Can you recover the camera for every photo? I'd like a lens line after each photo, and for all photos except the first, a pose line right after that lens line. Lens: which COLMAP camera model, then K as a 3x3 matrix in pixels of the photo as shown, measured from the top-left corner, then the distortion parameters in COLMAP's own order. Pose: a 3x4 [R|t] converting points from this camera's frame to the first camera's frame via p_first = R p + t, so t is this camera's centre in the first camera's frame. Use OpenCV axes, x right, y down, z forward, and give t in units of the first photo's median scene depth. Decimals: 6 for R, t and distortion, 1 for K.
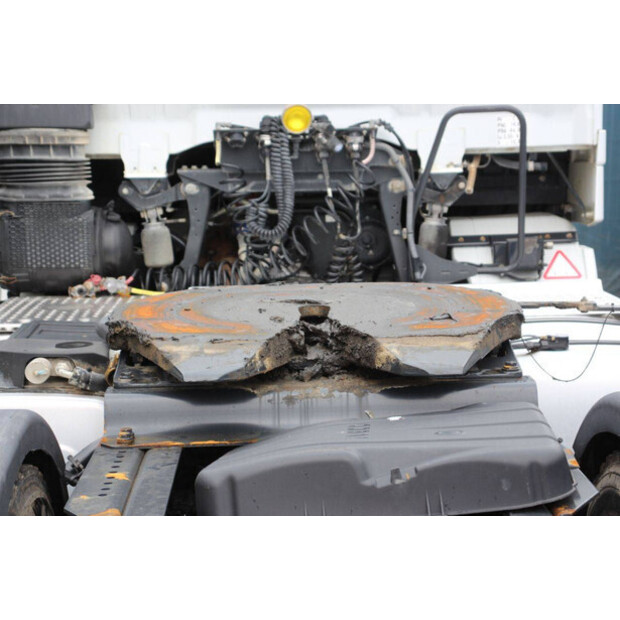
lens RADIAL K [[1460.3, 0, 311.5], [0, 1460.3, 307.0], [0, 0, 1]] dist [0.414107, 0.000000]
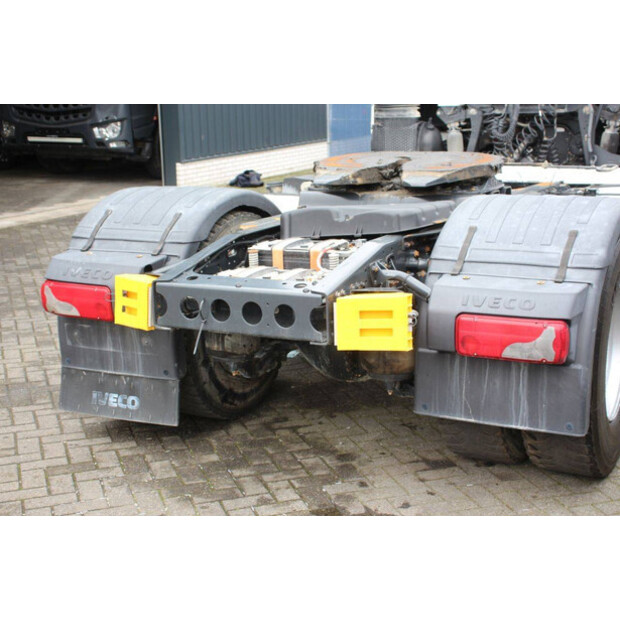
lens RADIAL K [[1006.3, 0, 309.7], [0, 1006.3, 310.7], [0, 0, 1]] dist [0.156527, 0.000000]
pose [[0.874207, 0.104860, -0.474096, 0.379799], [-0.059651, 0.992200, 0.109459, 0.041210], [0.481876, -0.067410, 0.873643, -0.237942]]
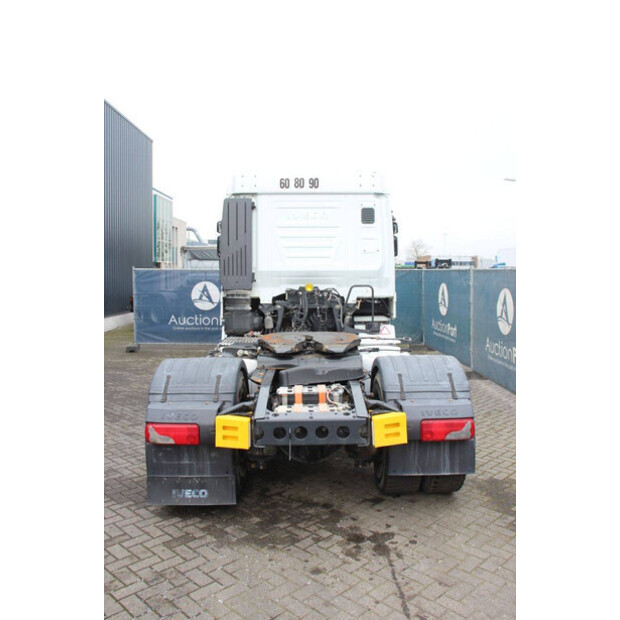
lens RADIAL K [[555.2, 0, 310.0], [0, 555.2, 308.5], [0, 0, 1]] dist [-0.109593, 0.051183]
pose [[0.999624, 0.014121, -0.023525, 0.024493], [-0.015853, 0.997047, -0.075138, 0.022700], [0.022395, 0.075483, 0.996896, -0.327054]]
